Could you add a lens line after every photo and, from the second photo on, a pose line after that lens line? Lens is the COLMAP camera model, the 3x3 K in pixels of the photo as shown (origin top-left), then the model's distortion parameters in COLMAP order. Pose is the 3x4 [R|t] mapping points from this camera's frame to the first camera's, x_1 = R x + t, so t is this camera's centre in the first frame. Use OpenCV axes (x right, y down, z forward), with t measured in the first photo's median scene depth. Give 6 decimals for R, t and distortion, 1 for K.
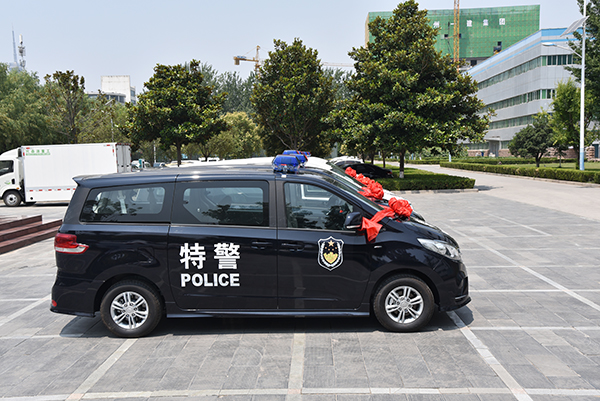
lens RADIAL K [[619.3, 0, 286.6], [0, 619.3, 201.2], [0, 0, 1]] dist [0.086887, 0.008827]
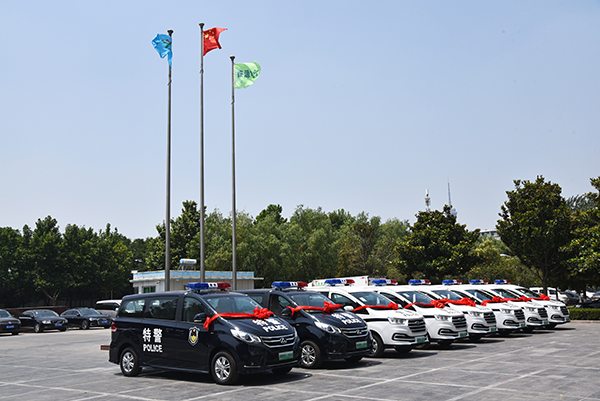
lens RADIAL K [[588.1, 0, 300.0], [0, 588.1, 200.5], [0, 0, 1]] dist [0.043298, 0.000338]
pose [[0.792254, -0.100756, -0.601816, 1.392503], [-0.032960, 0.977767, -0.207087, 0.043085], [0.609301, 0.183901, 0.771319, -0.228293]]
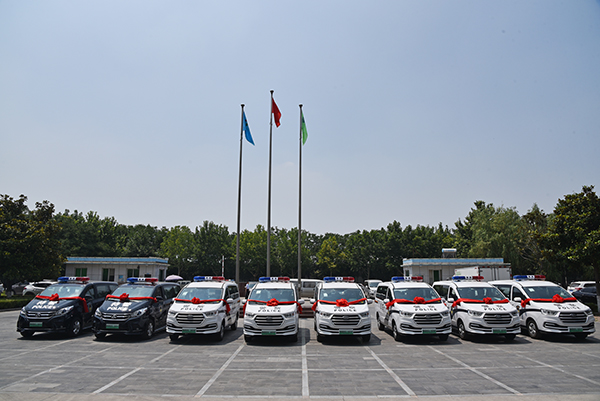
lens RADIAL K [[404.6, 0, 300.0], [0, 404.6, 200.5], [0, 0, 1]] dist [-0.029674, -0.000235]
pose [[0.048457, -0.163740, -0.985313, 2.226900], [-0.083303, 0.982372, -0.167348, -0.204040], [0.995345, 0.090189, 0.033963, 2.167795]]
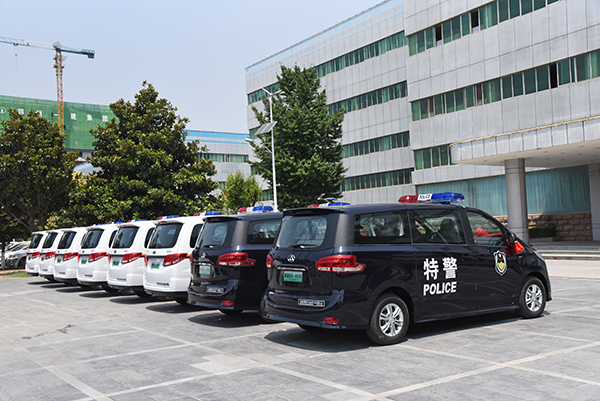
lens RADIAL K [[619.3, 0, 286.6], [0, 619.3, 201.2], [0, 0, 1]] dist [0.086887, 0.008827]
pose [[0.800215, 0.021336, 0.599333, -1.110980], [0.066384, 0.990074, -0.123881, 0.088048], [-0.596027, 0.138918, 0.790856, 0.173808]]
